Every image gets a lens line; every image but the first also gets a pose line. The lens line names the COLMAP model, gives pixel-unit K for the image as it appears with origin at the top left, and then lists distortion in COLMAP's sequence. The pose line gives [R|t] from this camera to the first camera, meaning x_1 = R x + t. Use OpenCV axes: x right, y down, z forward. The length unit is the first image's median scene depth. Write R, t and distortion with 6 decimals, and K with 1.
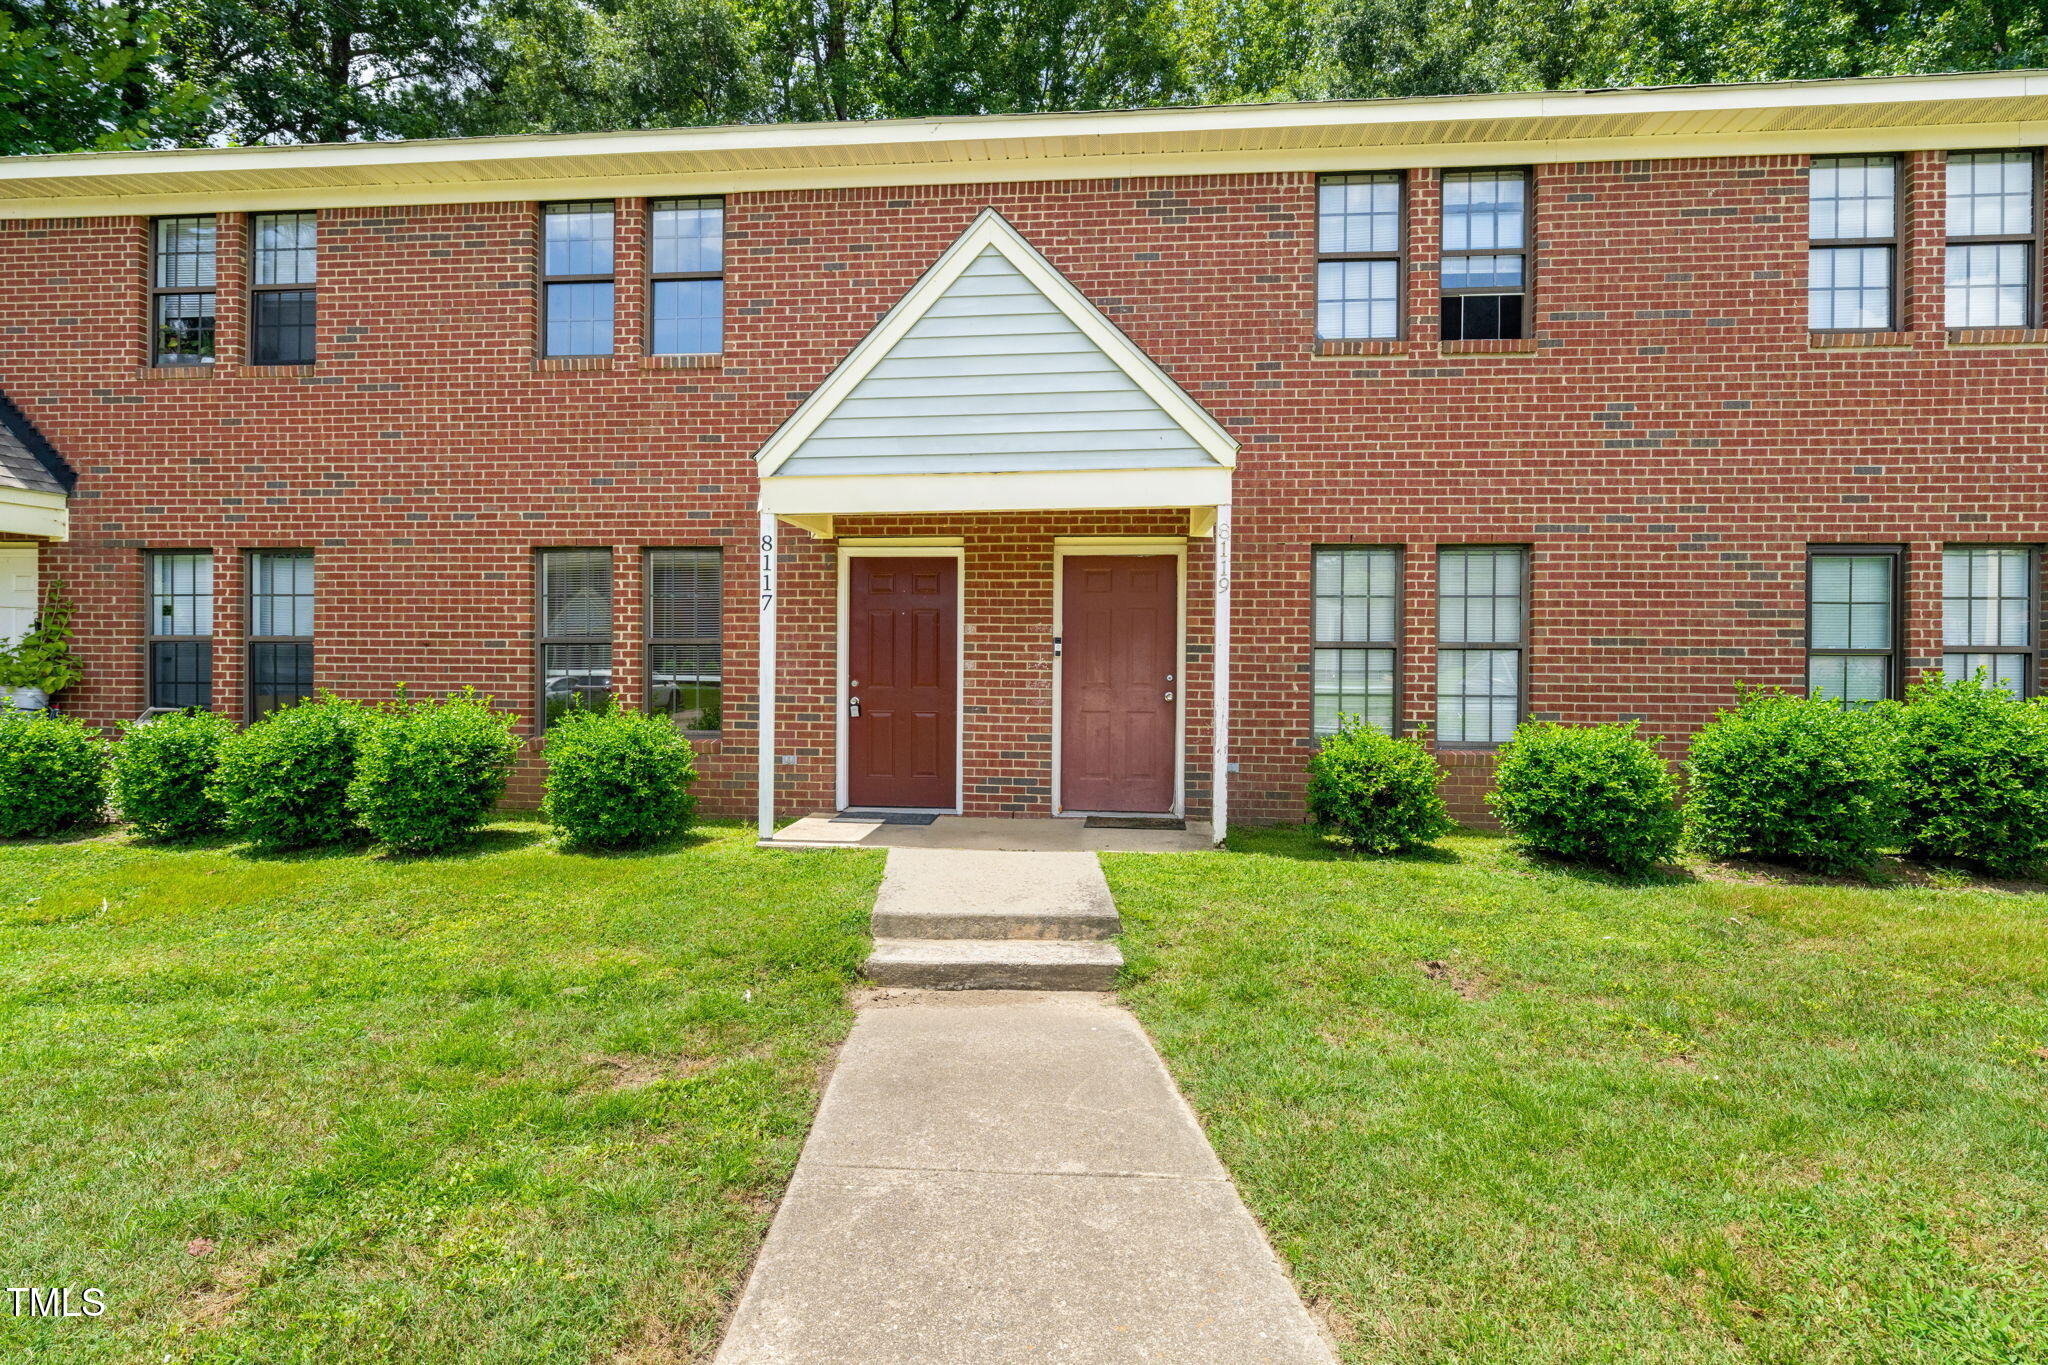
lens RADIAL K [[943.0, 0, 1022.1], [0, 943.0, 669.2], [0, 0, 1]] dist [0.000068, -0.000440]
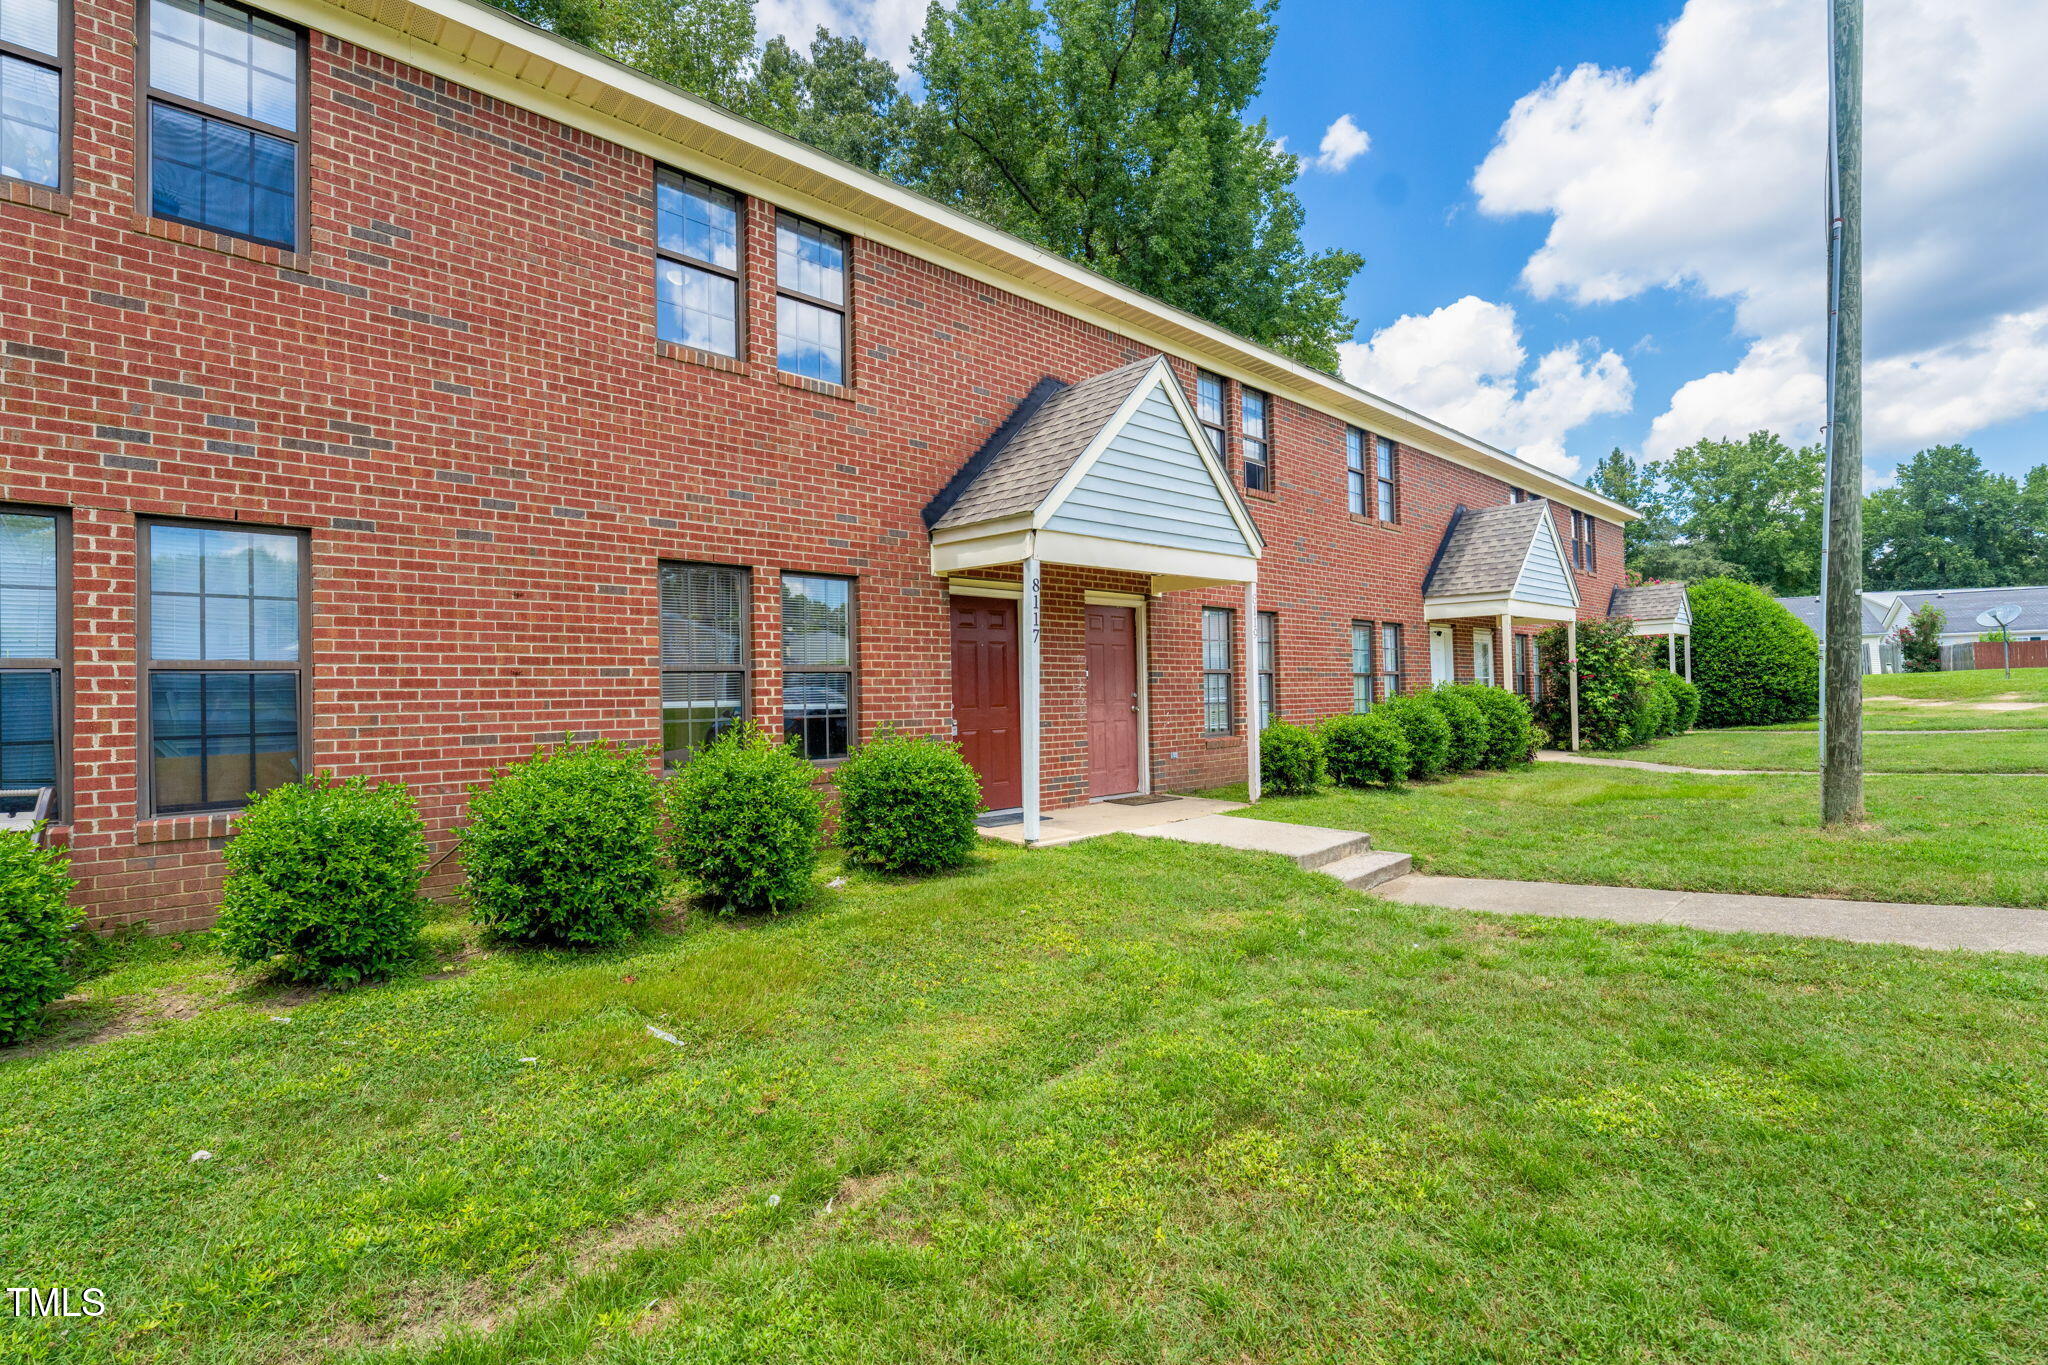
lens RADIAL K [[1282.1, 0, 1024.4], [0, 1282.1, 661.5], [0, 0, 1]] dist [-0.005704, -0.000801]
pose [[0.540153, 0.005198, 0.841551, -1.311970], [0.025088, 0.999437, -0.022276, -0.002326], [-0.841193, 0.033145, 0.539719, 0.096704]]
